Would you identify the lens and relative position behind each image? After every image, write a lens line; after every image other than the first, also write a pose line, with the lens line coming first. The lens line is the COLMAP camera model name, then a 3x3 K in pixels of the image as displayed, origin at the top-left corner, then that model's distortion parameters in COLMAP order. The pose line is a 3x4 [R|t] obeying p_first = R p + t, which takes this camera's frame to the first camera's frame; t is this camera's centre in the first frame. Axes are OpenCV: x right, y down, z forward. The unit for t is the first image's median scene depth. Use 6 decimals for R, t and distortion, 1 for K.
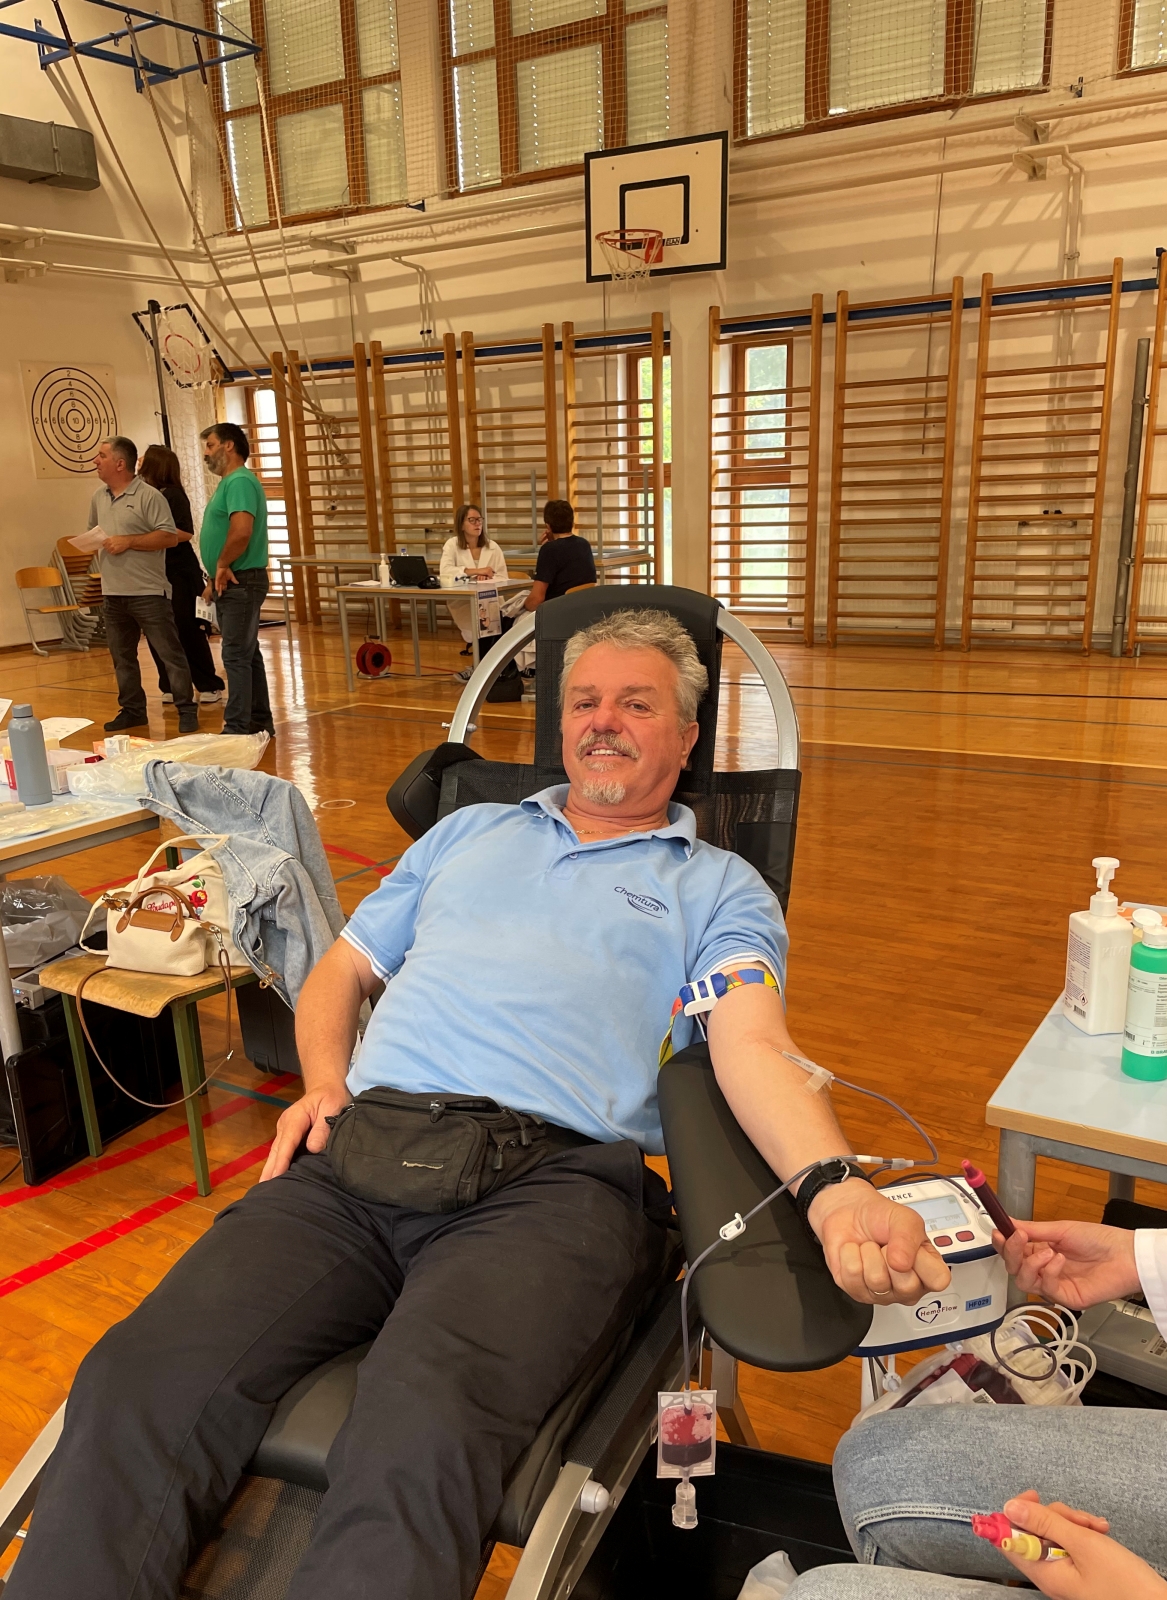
lens RADIAL K [[1371.7, 0, 582.4], [0, 1371.7, 891.7], [0, 0, 1]] dist [0.099882, -0.119039]
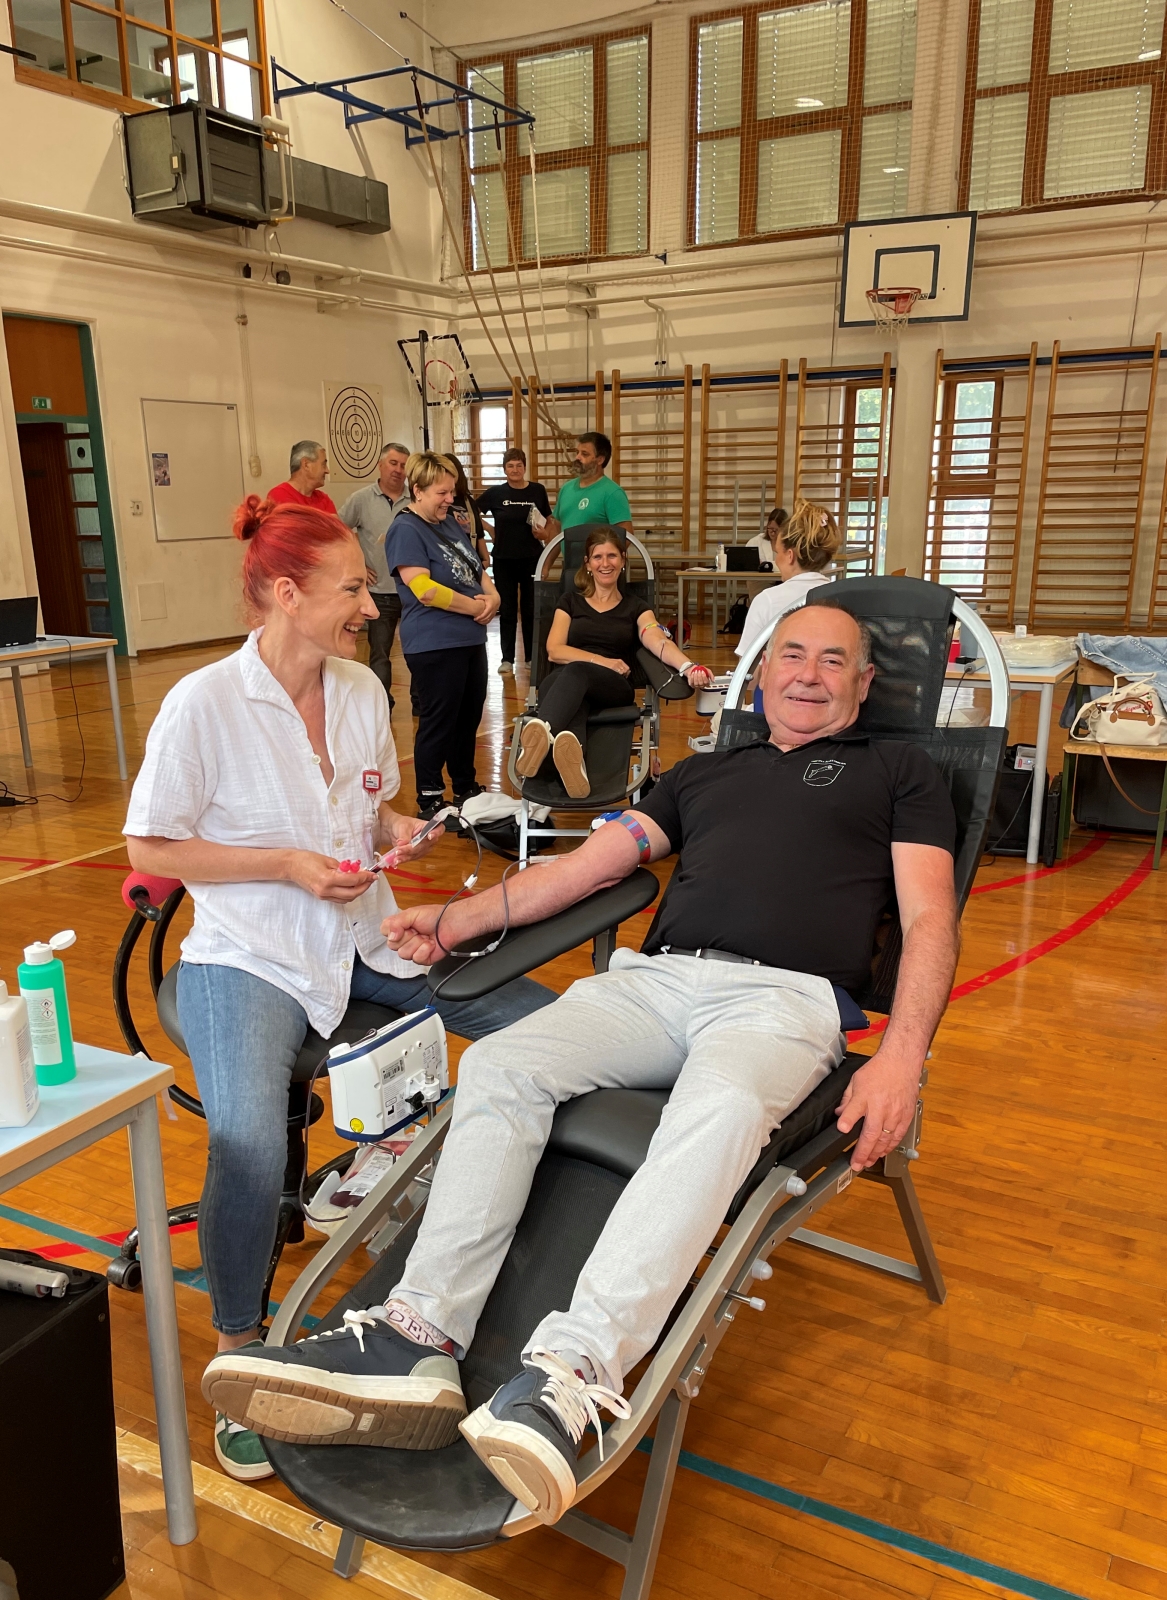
lens RADIAL K [[1342.1, 0, 582.1], [0, 1342.1, 908.1], [0, 0, 1]] dist [0.082441, -0.093241]
pose [[0.996147, -0.008076, 0.087327, -0.304555], [0.007362, 0.999937, 0.008499, 0.054553], [-0.087390, -0.007824, 0.996143, -0.158040]]
